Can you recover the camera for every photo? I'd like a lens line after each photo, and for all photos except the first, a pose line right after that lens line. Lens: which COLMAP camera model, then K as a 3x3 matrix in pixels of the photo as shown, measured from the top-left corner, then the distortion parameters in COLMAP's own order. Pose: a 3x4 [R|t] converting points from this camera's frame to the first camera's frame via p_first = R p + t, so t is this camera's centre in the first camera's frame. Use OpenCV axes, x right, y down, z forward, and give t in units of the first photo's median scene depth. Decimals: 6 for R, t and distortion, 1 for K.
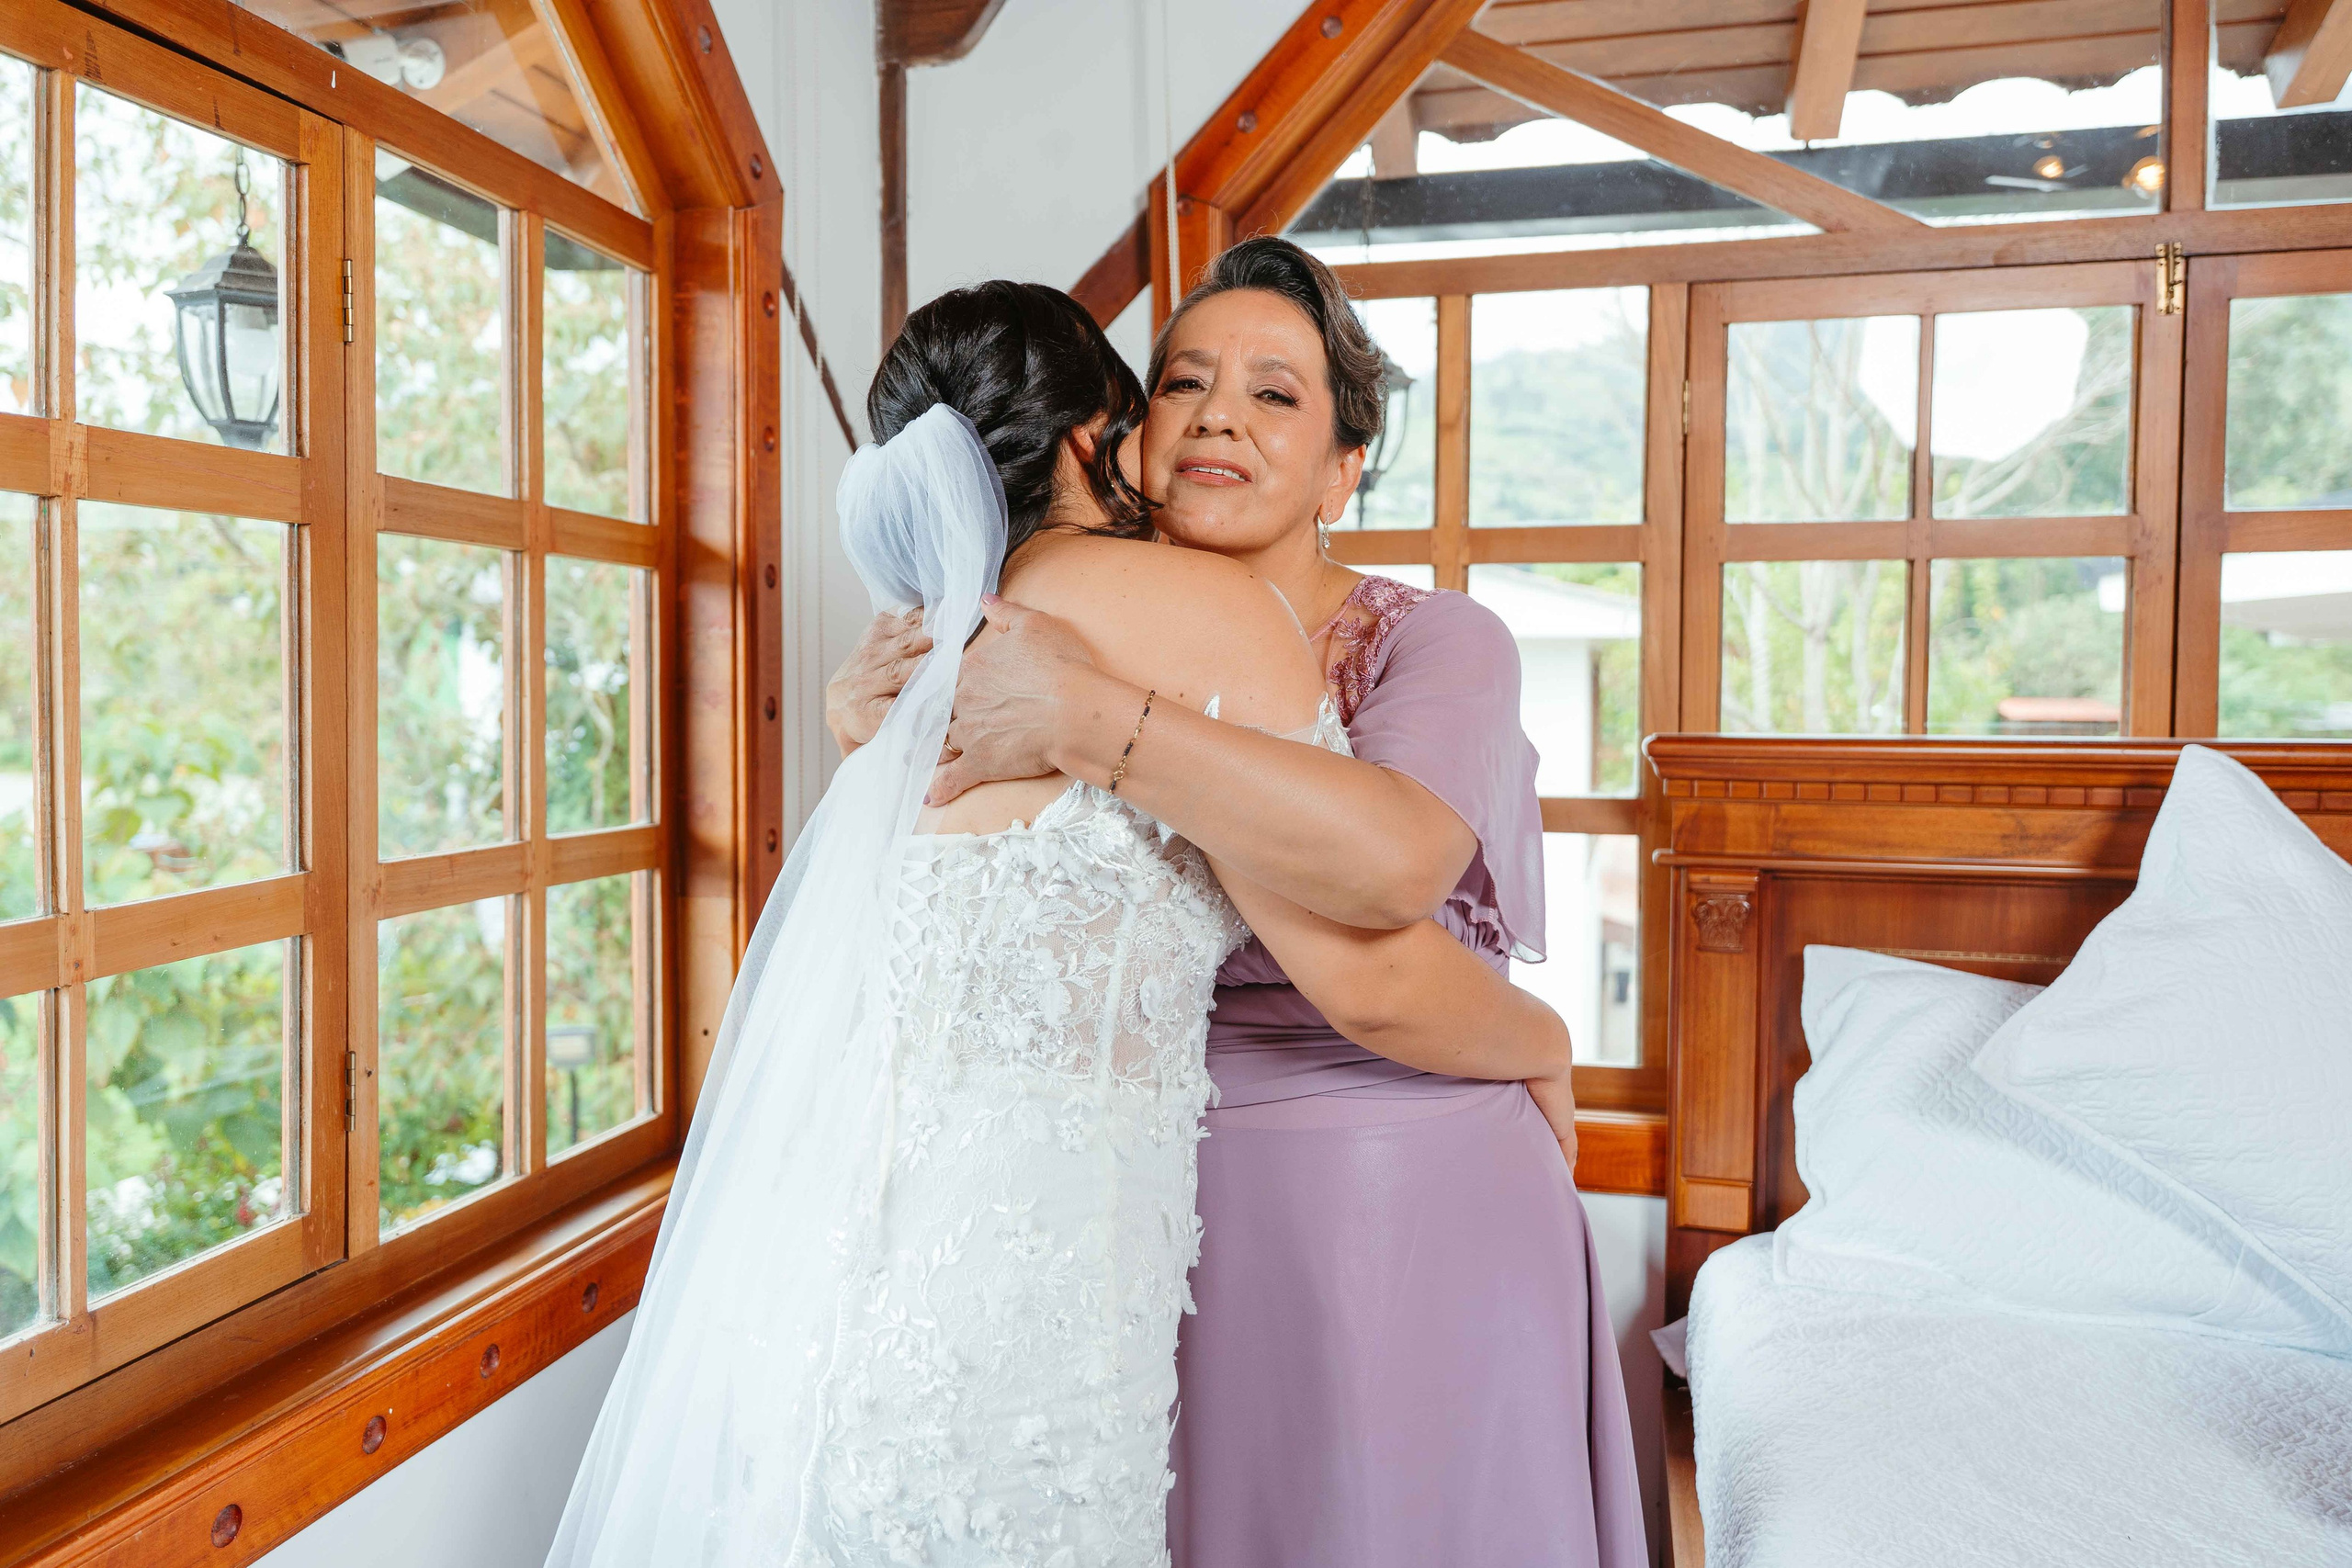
lens RADIAL K [[1732.3, 0, 1106.1], [0, 1732.3, 738.4], [0, 0, 1]] dist [0.005136, -0.016606]
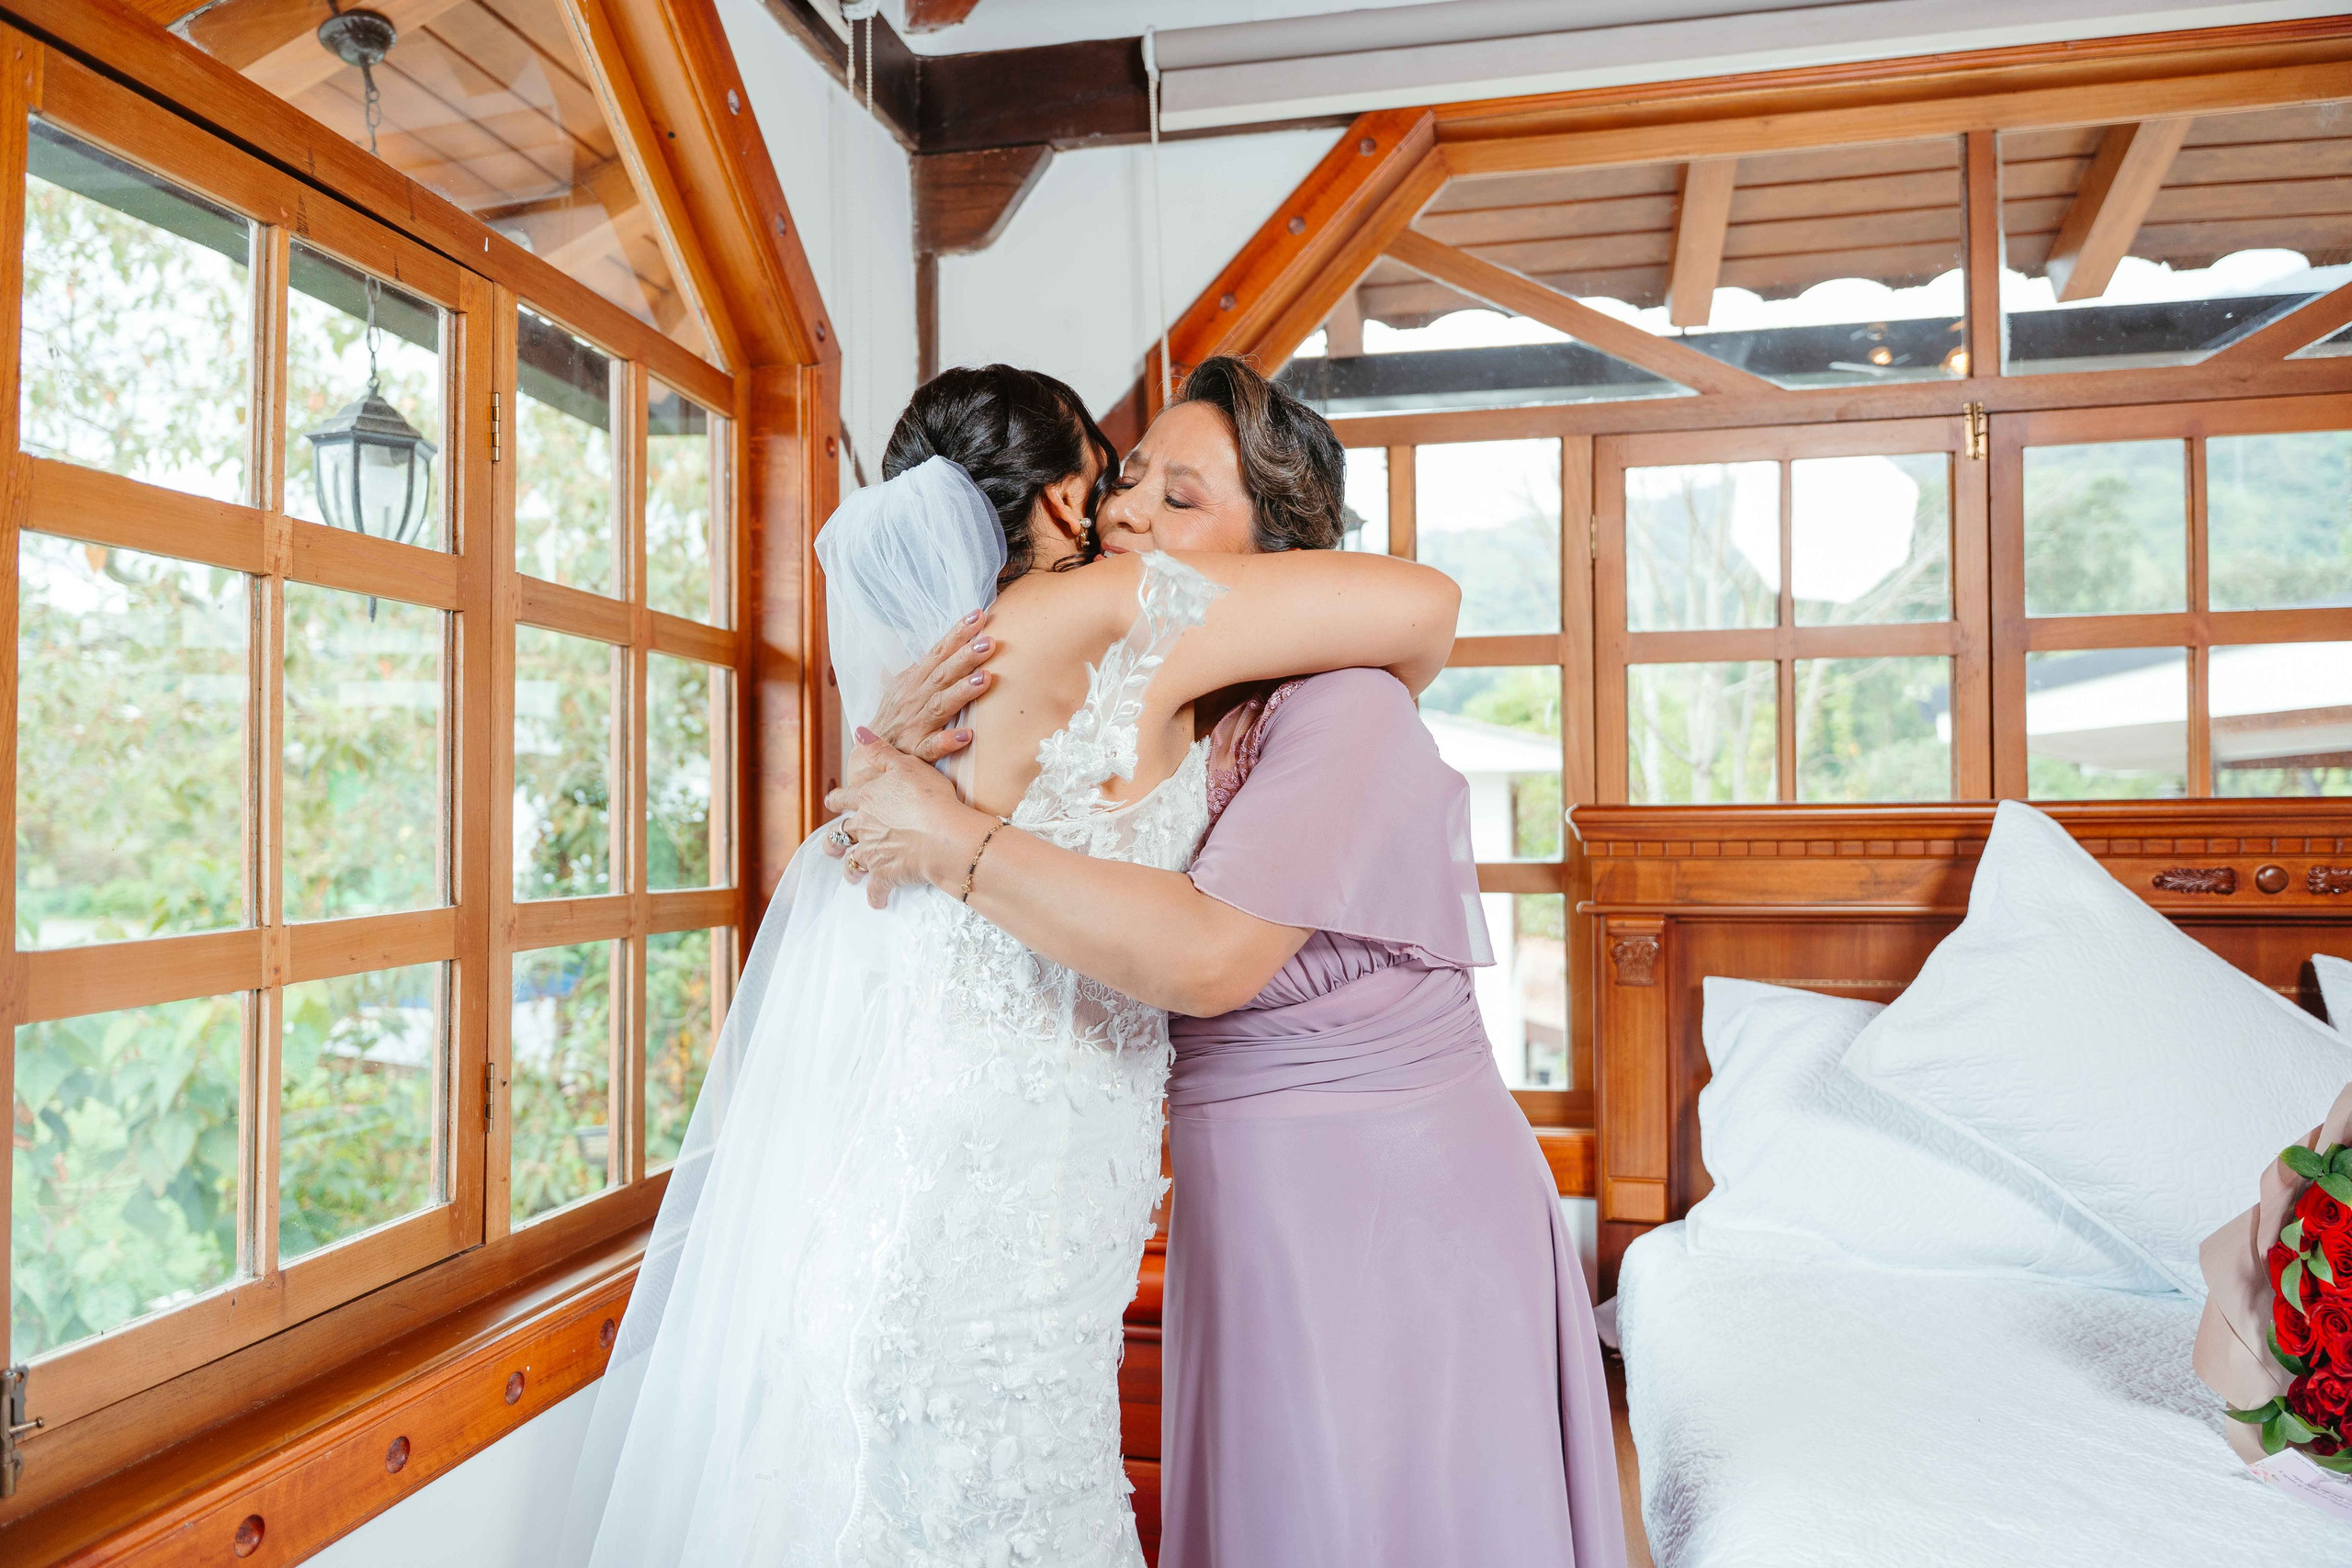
lens RADIAL K [[1556.8, 0, 1176.5], [0, 1556.8, 793.3], [0, 0, 1]] dist [0.001350, -0.012092]
pose [[0.997958, -0.010636, 0.062982, -0.027866], [0.013975, 0.998506, -0.052823, 0.043832], [-0.062326, 0.053595, 0.996616, -0.058688]]
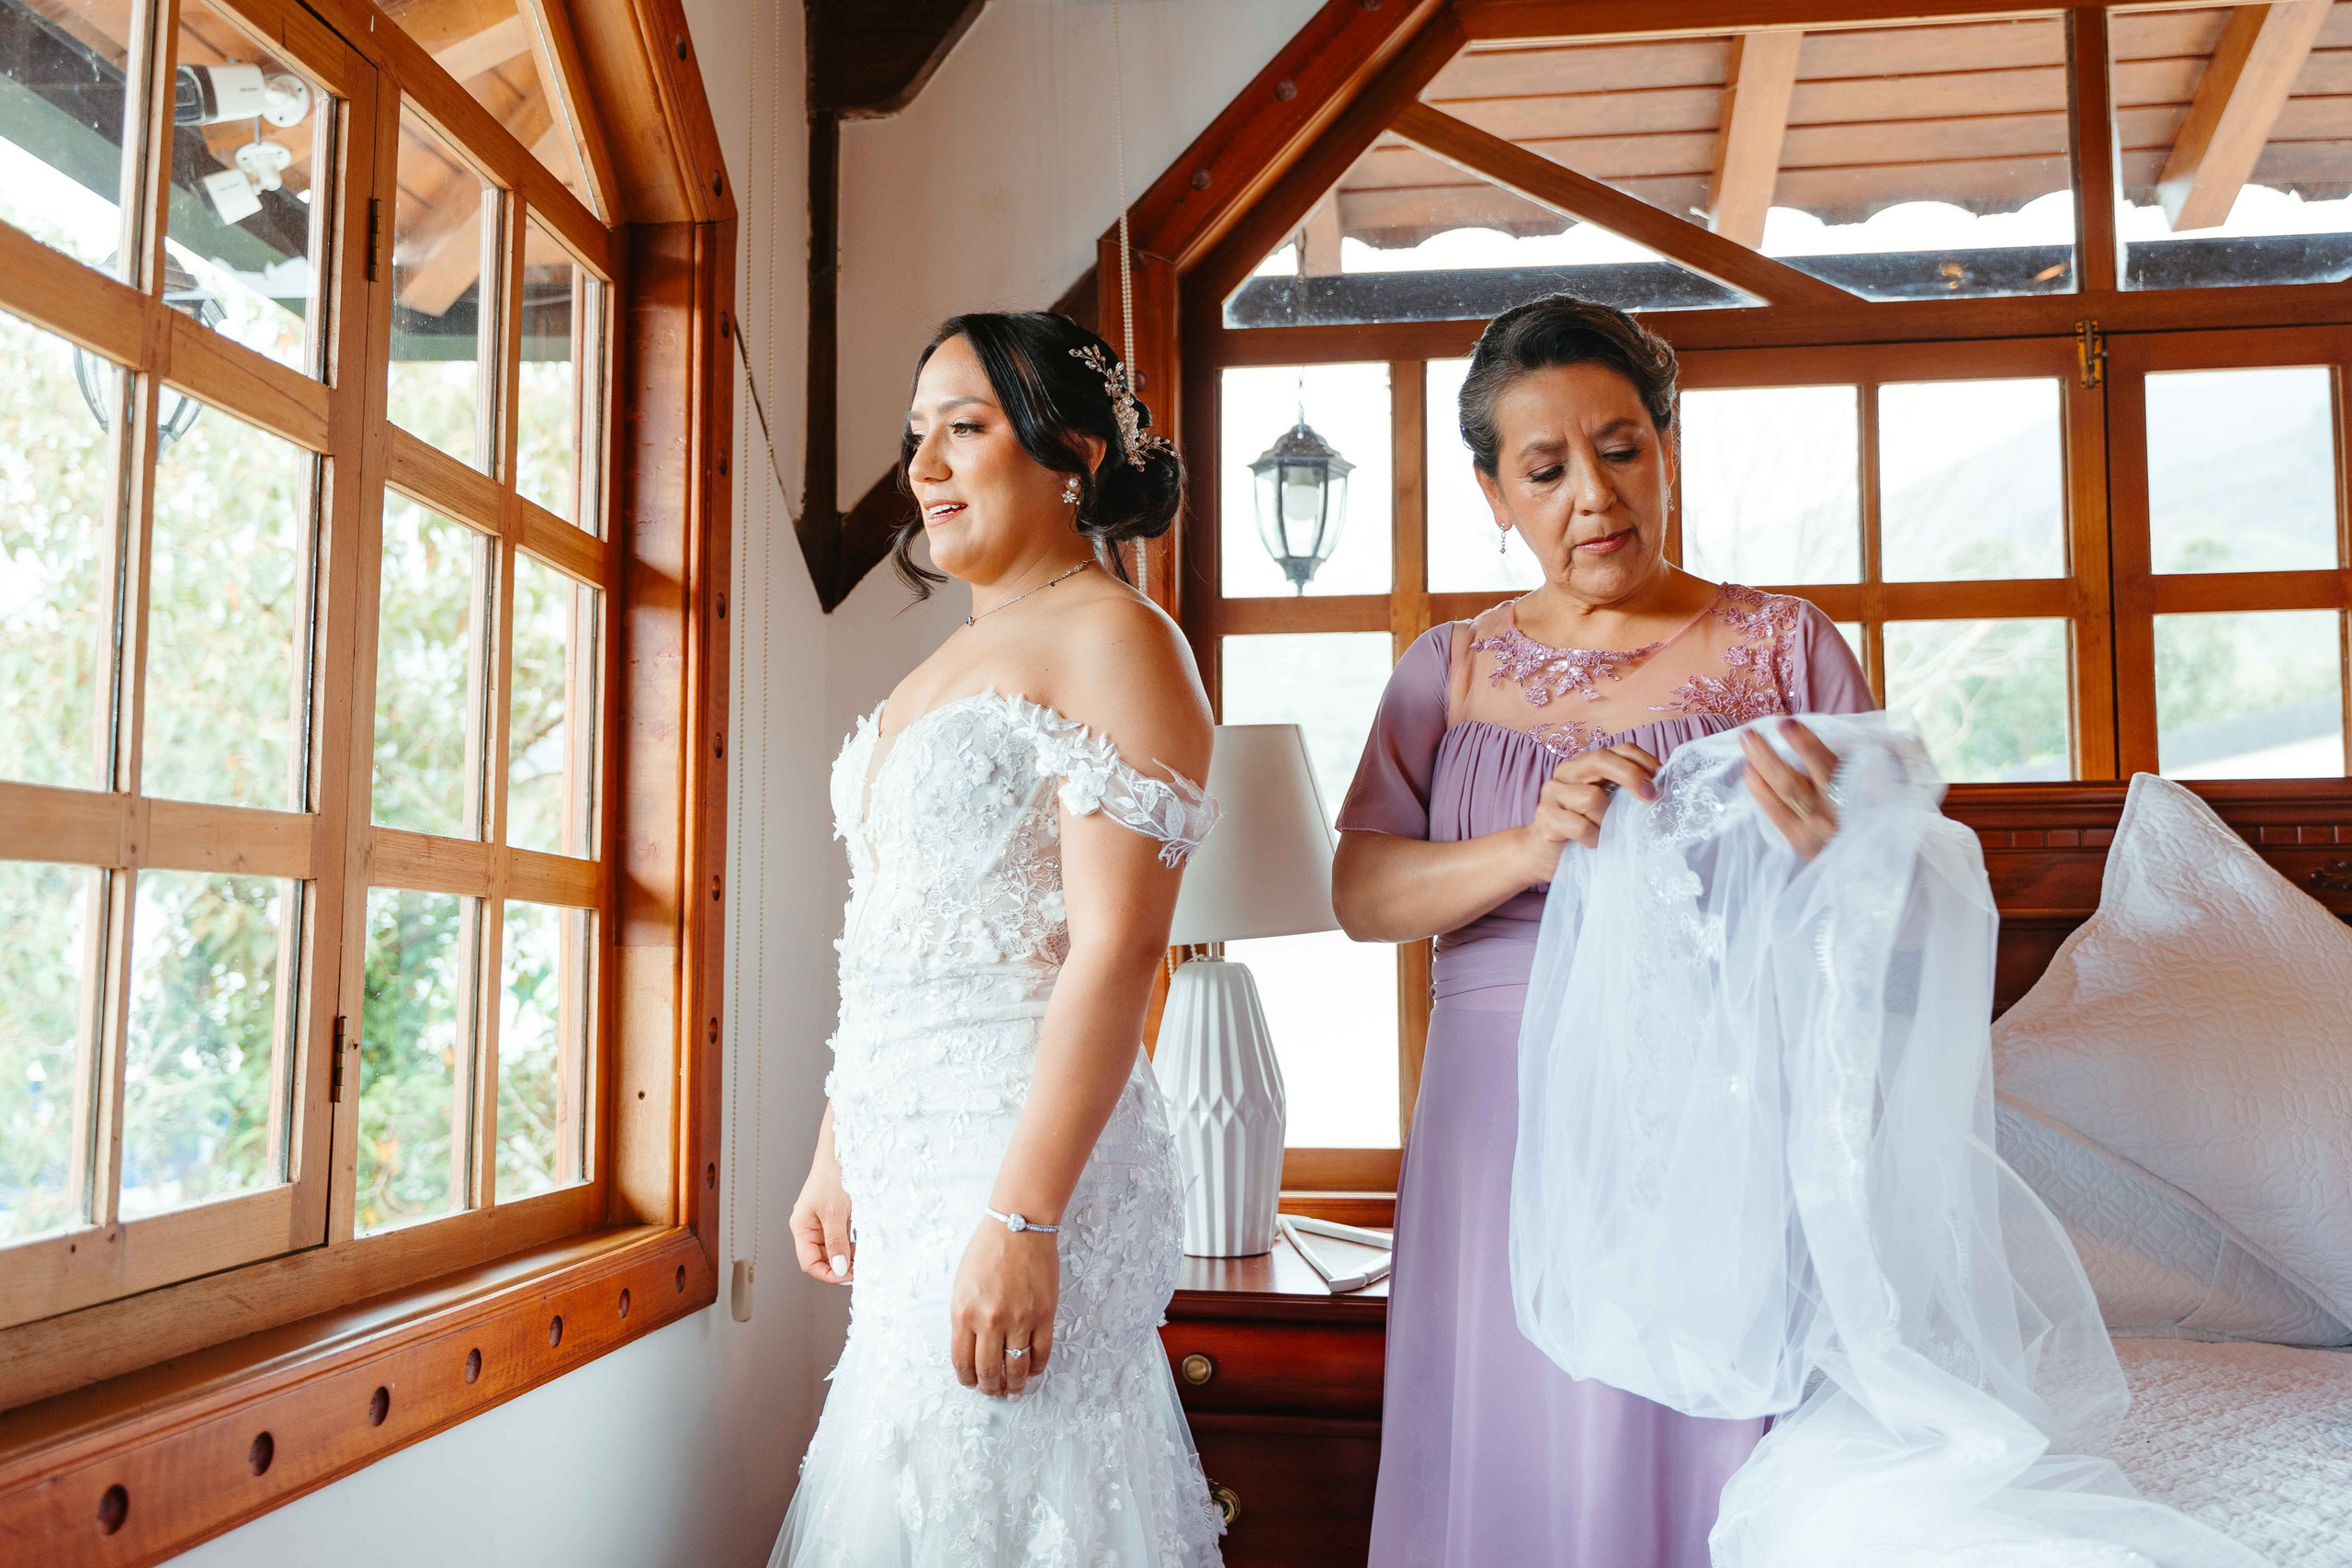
lens RADIAL K [[2081.7, 0, 1154.8], [0, 2081.7, 803.7], [0, 0, 1]] dist [-0.004825, -0.002070]
pose [[0.991210, 0.006425, 0.132142, -0.107090], [0.008896, 0.993322, -0.115029, 0.142695], [-0.131999, 0.115193, 0.984534, -0.126973]]
